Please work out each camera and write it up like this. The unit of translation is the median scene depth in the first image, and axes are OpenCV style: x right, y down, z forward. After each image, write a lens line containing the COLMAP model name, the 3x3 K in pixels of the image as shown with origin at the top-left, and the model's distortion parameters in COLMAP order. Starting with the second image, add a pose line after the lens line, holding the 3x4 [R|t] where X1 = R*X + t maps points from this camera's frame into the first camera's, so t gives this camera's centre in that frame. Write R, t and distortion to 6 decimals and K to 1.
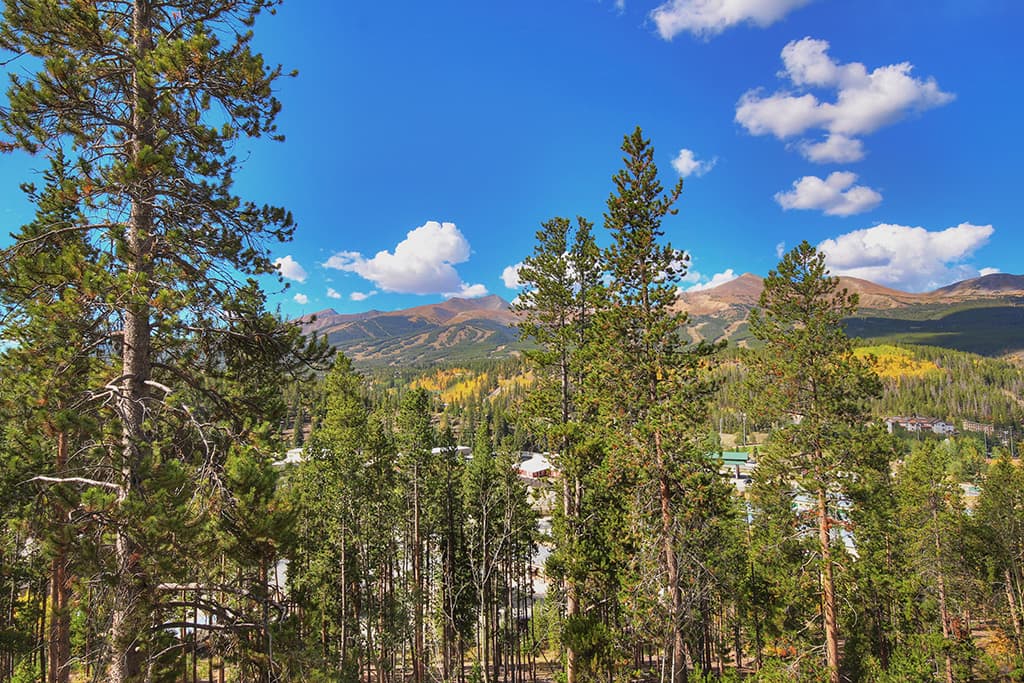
lens RADIAL K [[626.4, 0, 511.8], [0, 626.4, 346.0], [0, 0, 1]] dist [0.002575, 0.000558]
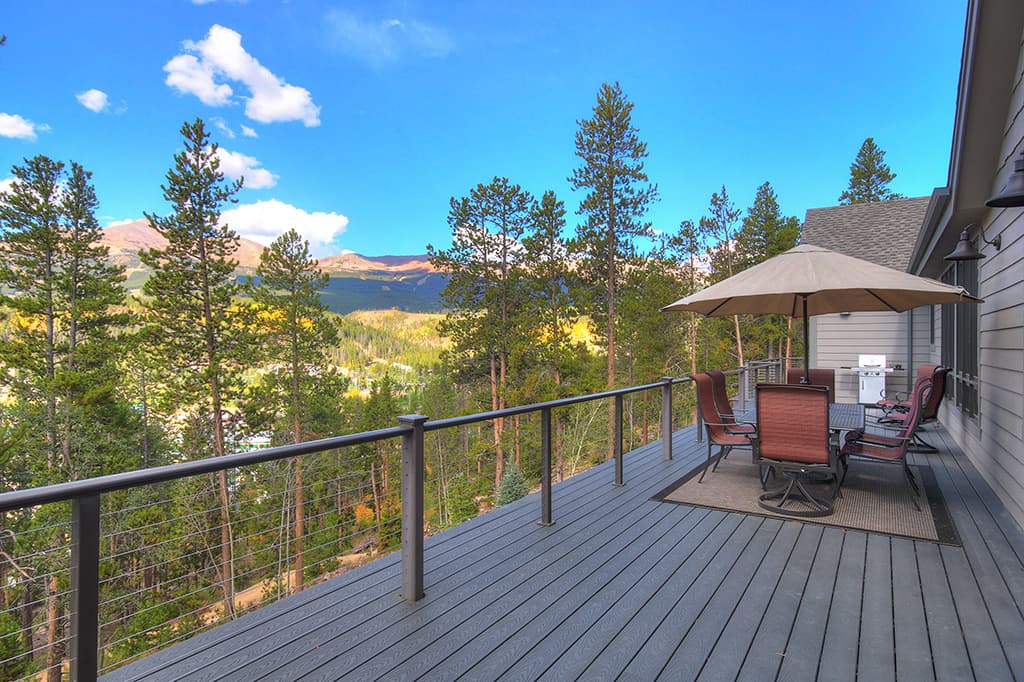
lens RADIAL K [[571.4, 0, 512.3], [0, 571.4, 340.4], [0, 0, 1]] dist [0.022455, 0.004542]
pose [[0.594782, 0.005806, 0.803866, -0.209422], [-0.061288, 0.997391, 0.038144, -0.006928], [-0.801548, -0.071955, 0.593586, -0.098417]]
